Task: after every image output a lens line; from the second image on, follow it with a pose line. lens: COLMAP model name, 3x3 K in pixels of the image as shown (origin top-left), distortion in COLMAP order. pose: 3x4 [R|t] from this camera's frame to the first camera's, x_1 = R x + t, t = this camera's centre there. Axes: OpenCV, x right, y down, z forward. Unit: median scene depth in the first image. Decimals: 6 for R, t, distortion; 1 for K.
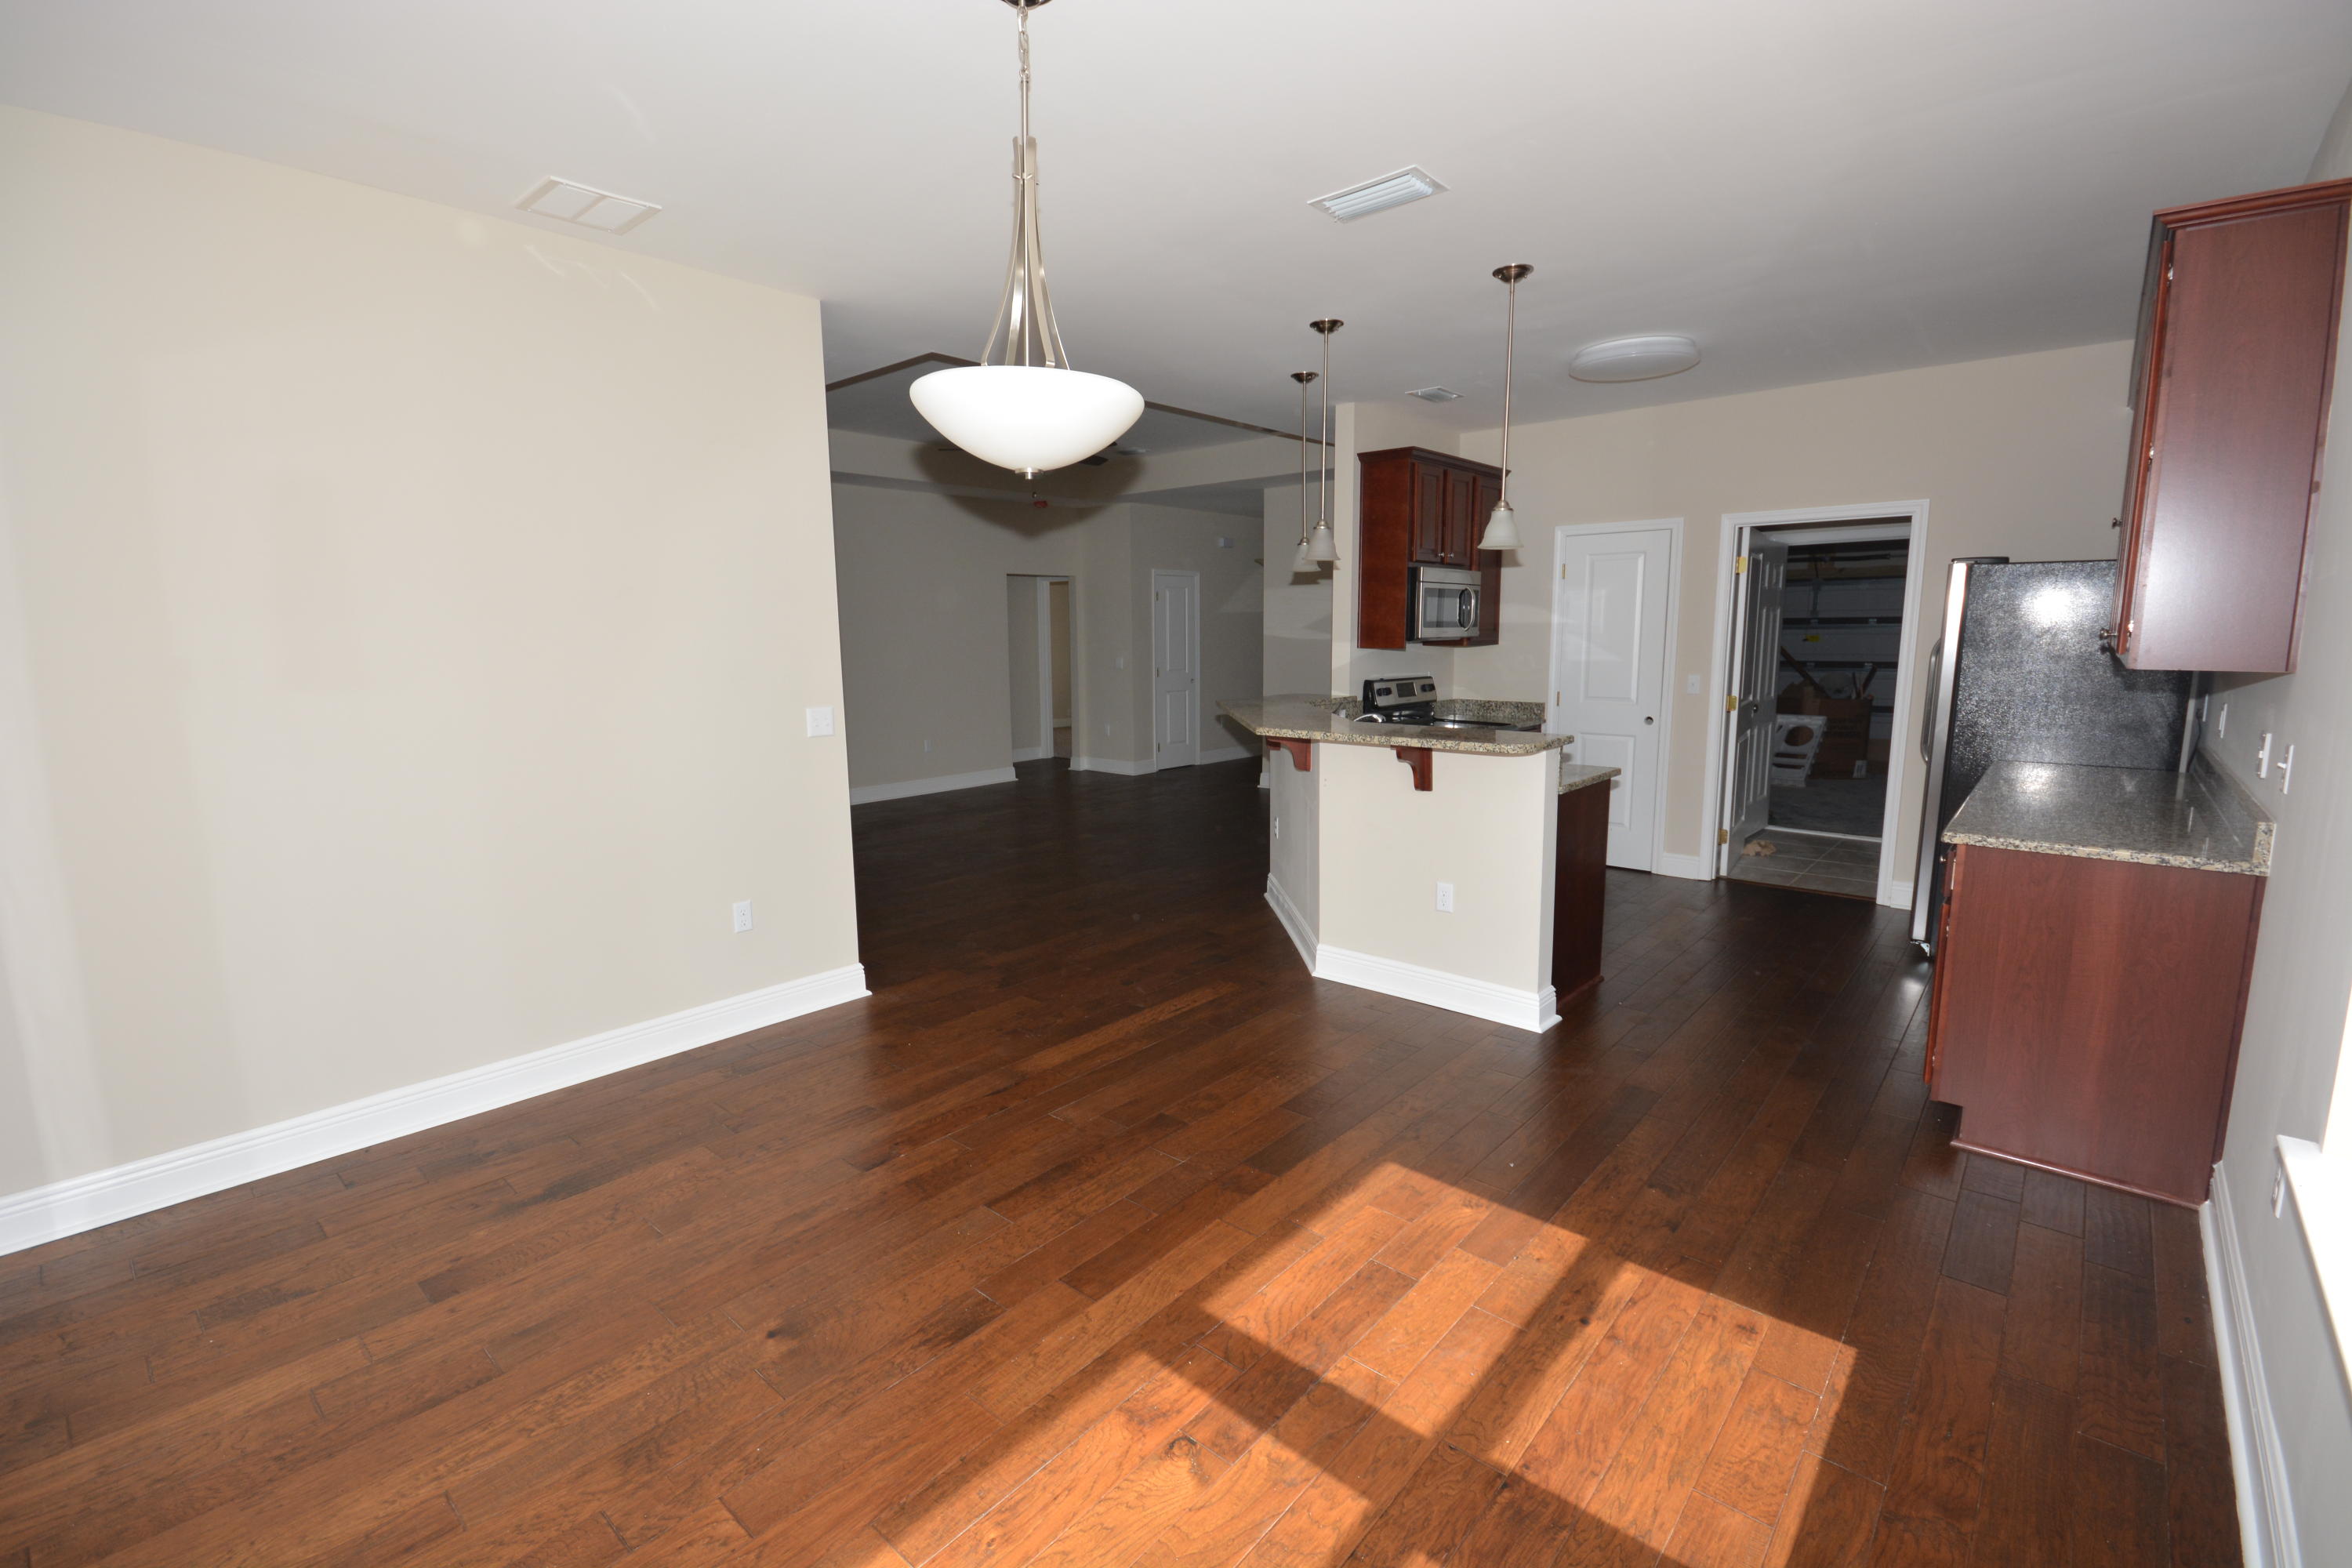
lens RADIAL K [[1042.6, 0, 1170.2], [0, 1042.6, 784.1], [0, 0, 1]] dist [0.000802, -0.000384]
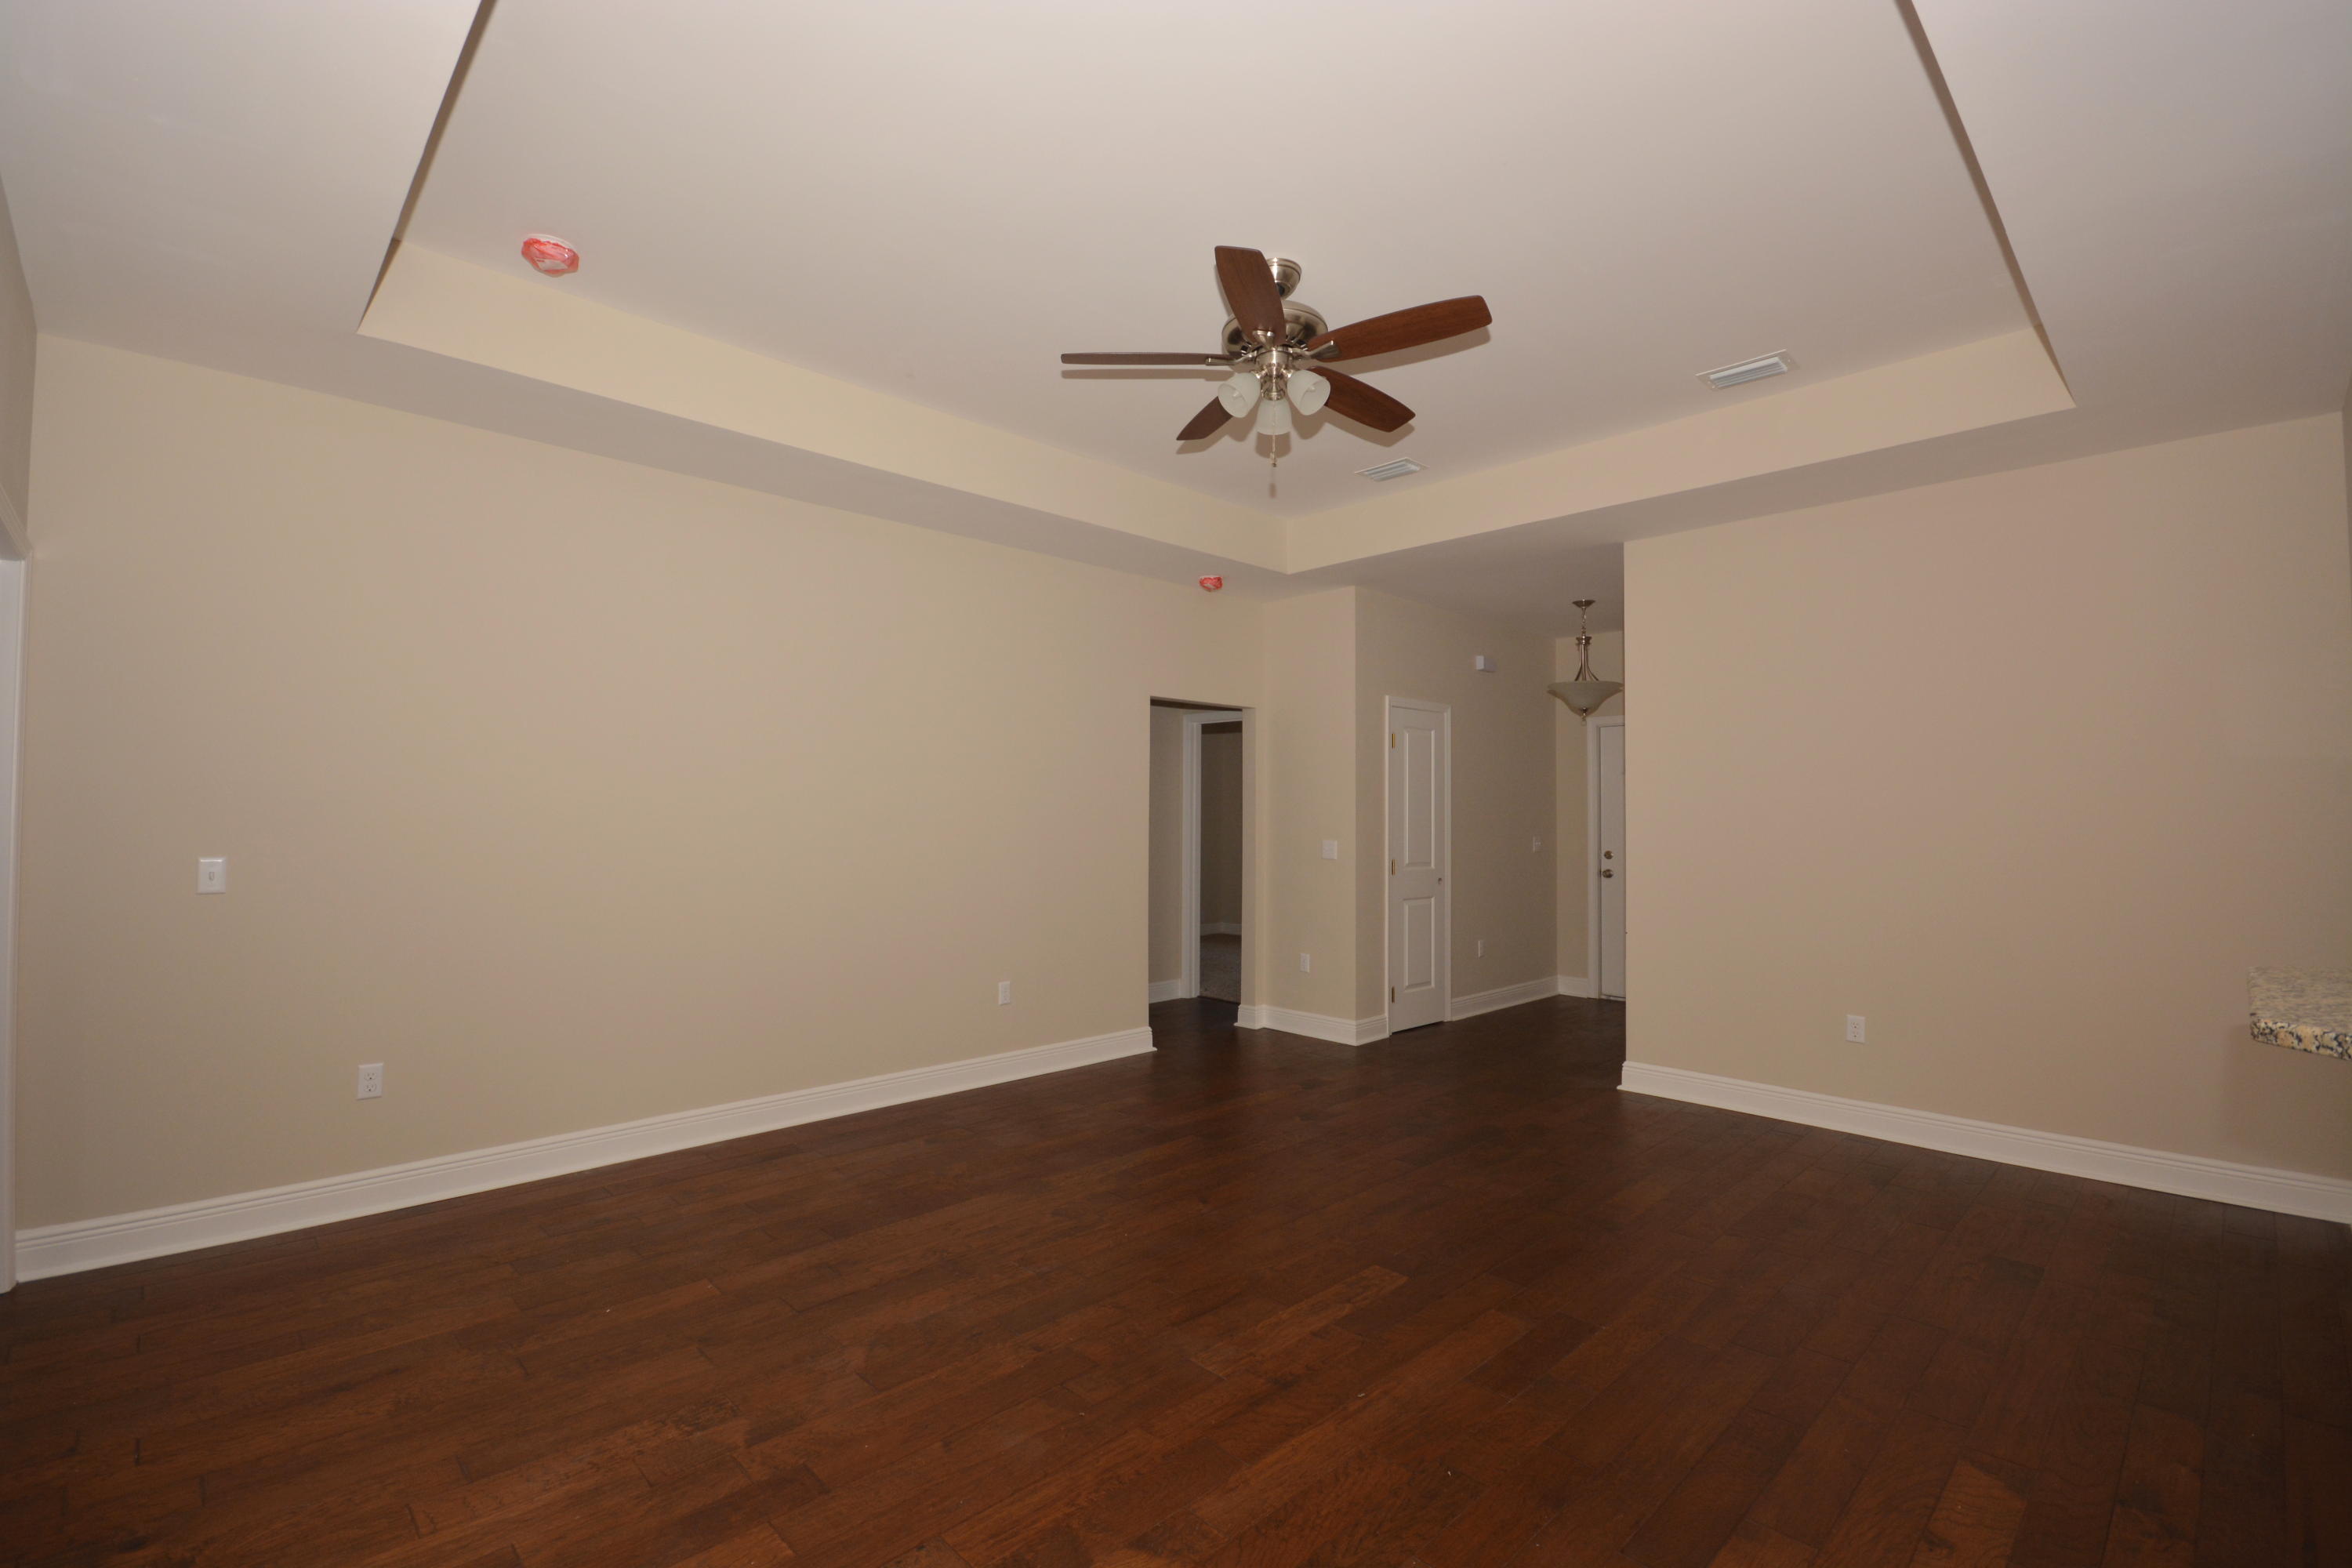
lens RADIAL K [[1042.6, 0, 1186.1], [0, 1042.6, 788.3], [0, 0, 1]] dist [0.000802, -0.000384]
pose [[0.998123, 0.014457, -0.059511, -0.091881], [-0.024175, 0.985833, -0.165981, -0.048139], [0.056268, 0.167108, 0.984332, 0.387451]]
